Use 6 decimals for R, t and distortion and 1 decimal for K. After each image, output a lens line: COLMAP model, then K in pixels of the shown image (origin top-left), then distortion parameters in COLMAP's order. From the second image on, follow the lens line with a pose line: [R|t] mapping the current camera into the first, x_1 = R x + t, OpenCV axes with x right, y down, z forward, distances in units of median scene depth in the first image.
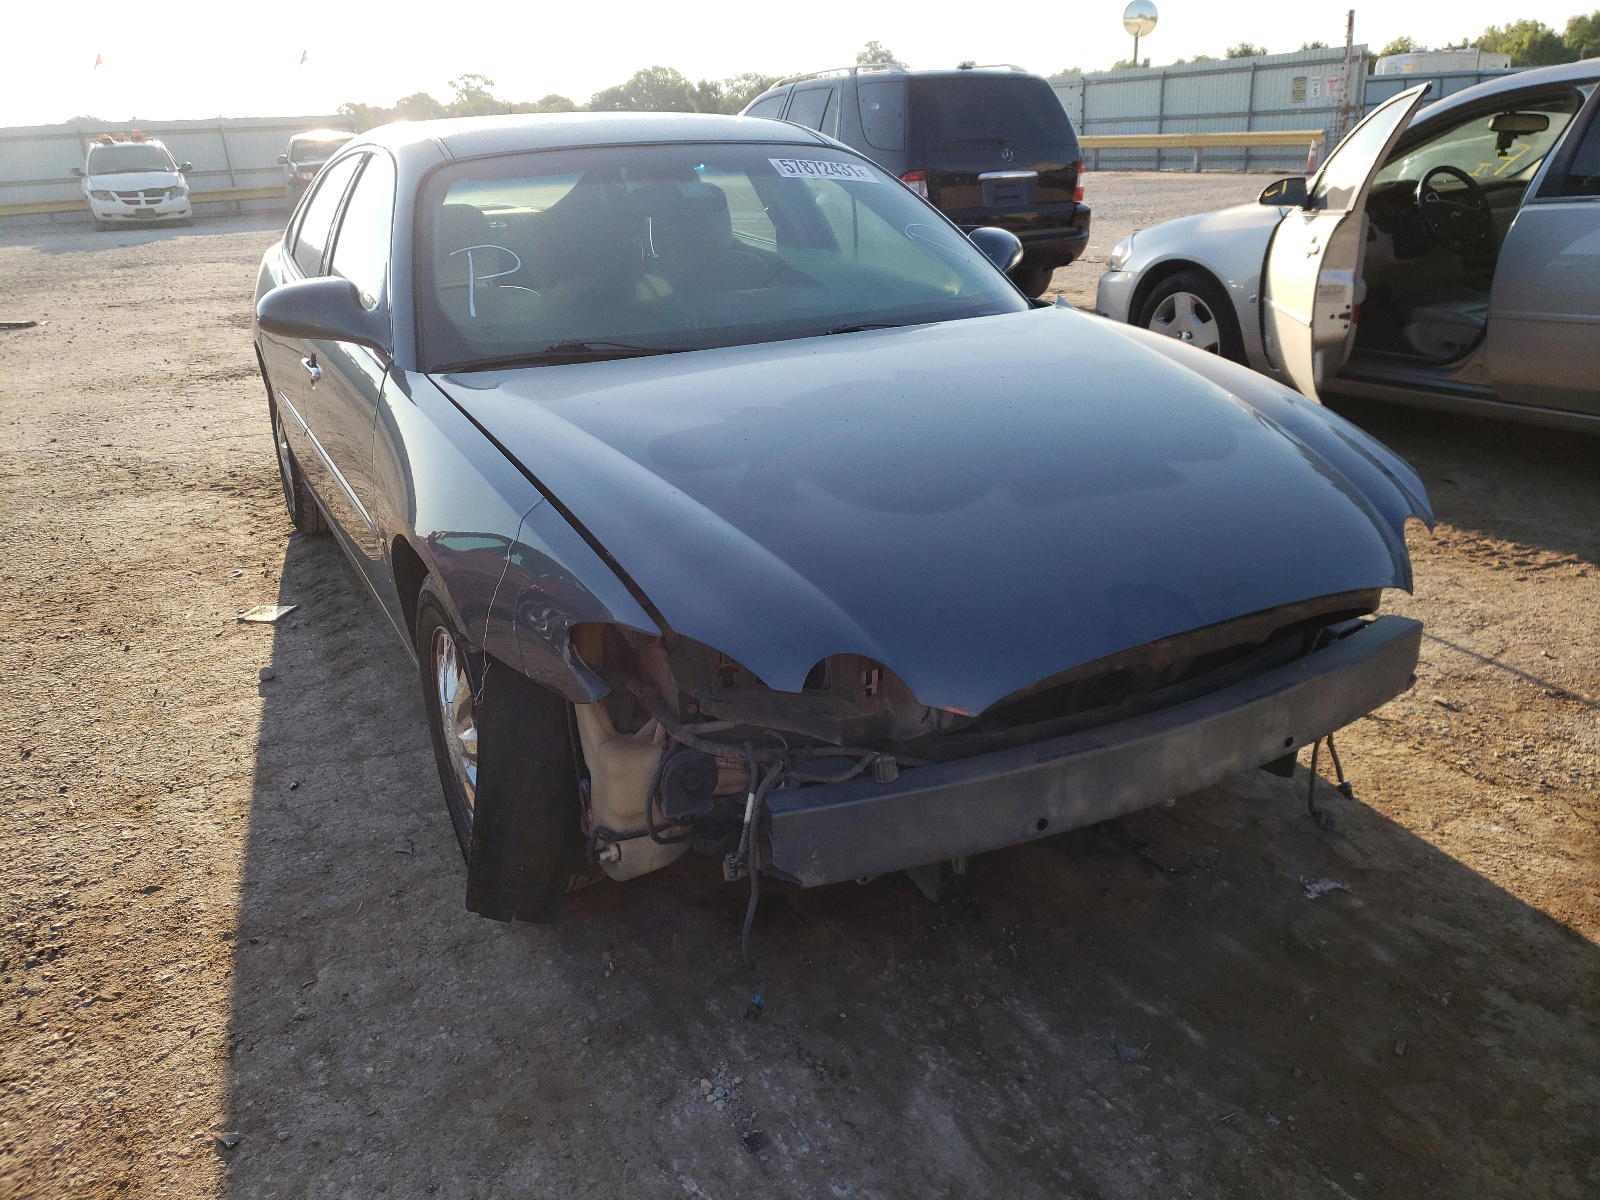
lens RADIAL K [[1183.5, 0, 793.7], [0, 1183.5, 596.6], [0, 0, 1]] dist [0.009572, 0.020122]
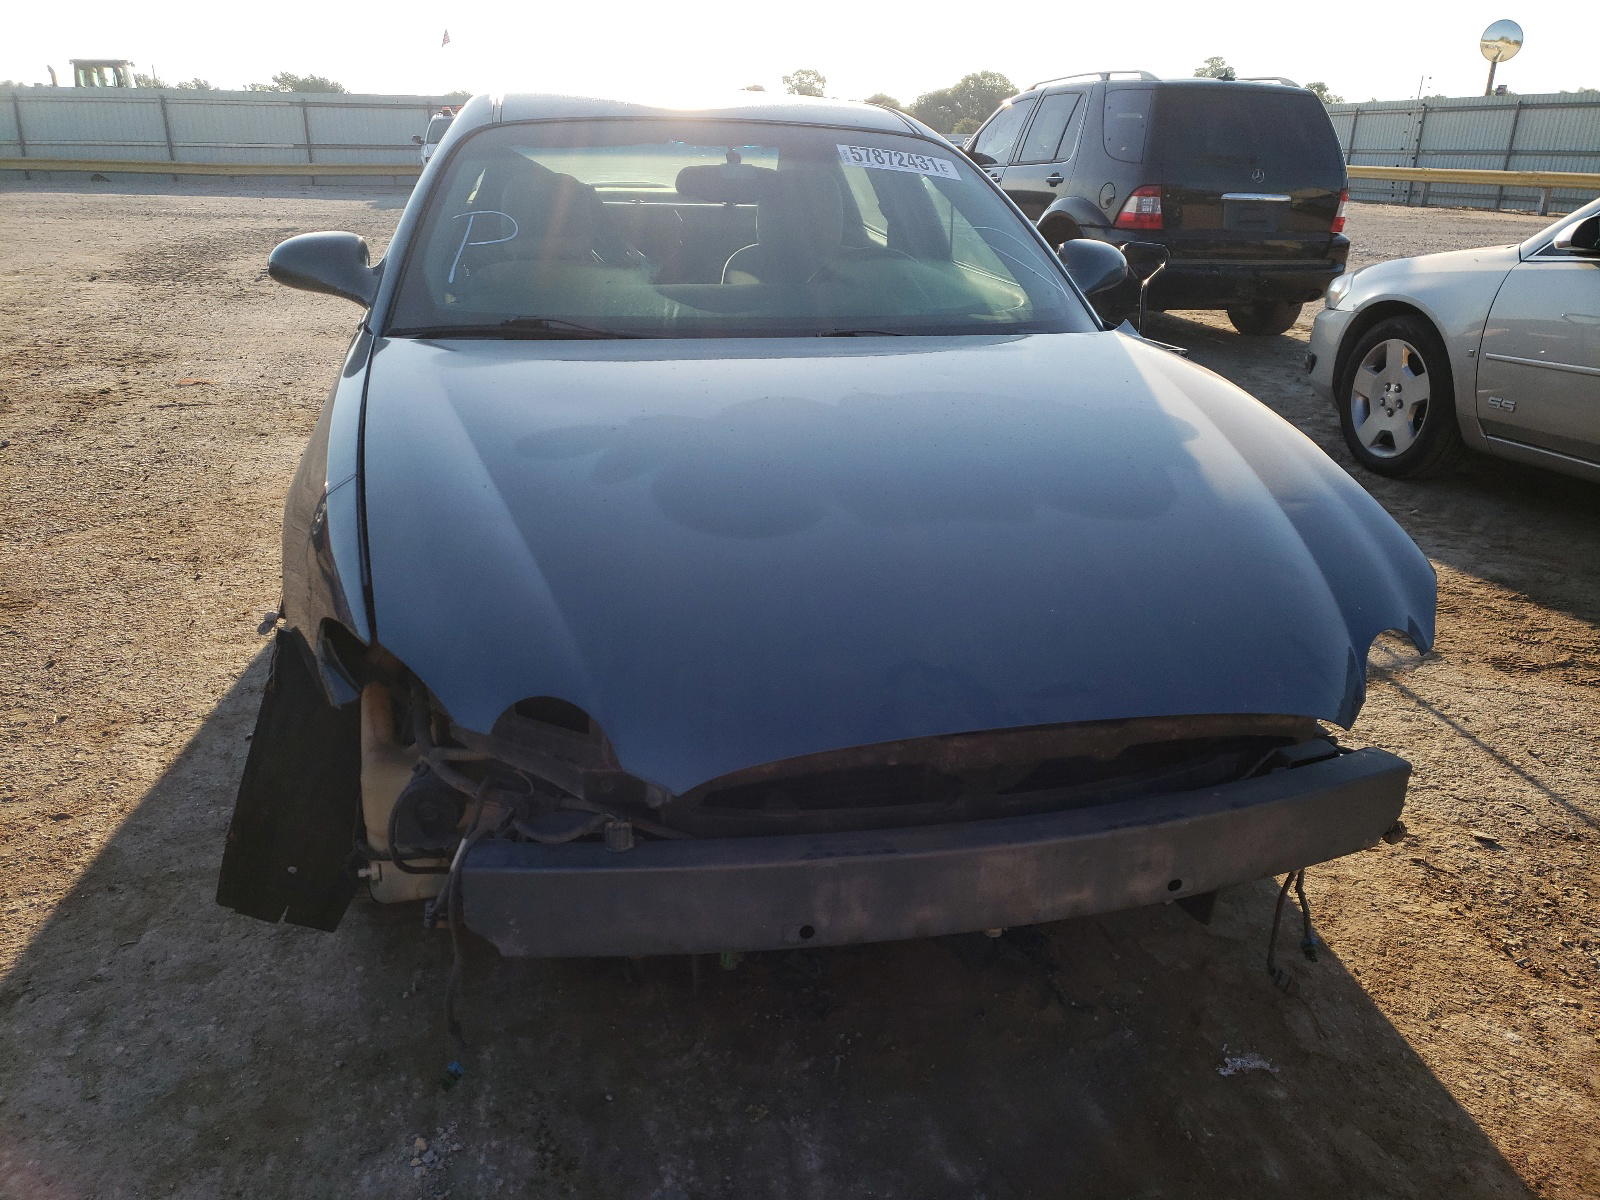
lens RADIAL K [[1183.5, 0, 808.0], [0, 1183.5, 606.8], [0, 0, 1]] dist [0.009572, 0.020122]
pose [[0.971707, 0.139679, -0.190460, 0.238790], [-0.138822, 0.990156, 0.017898, -0.035714], [0.191085, 0.009049, 0.981532, 0.123784]]
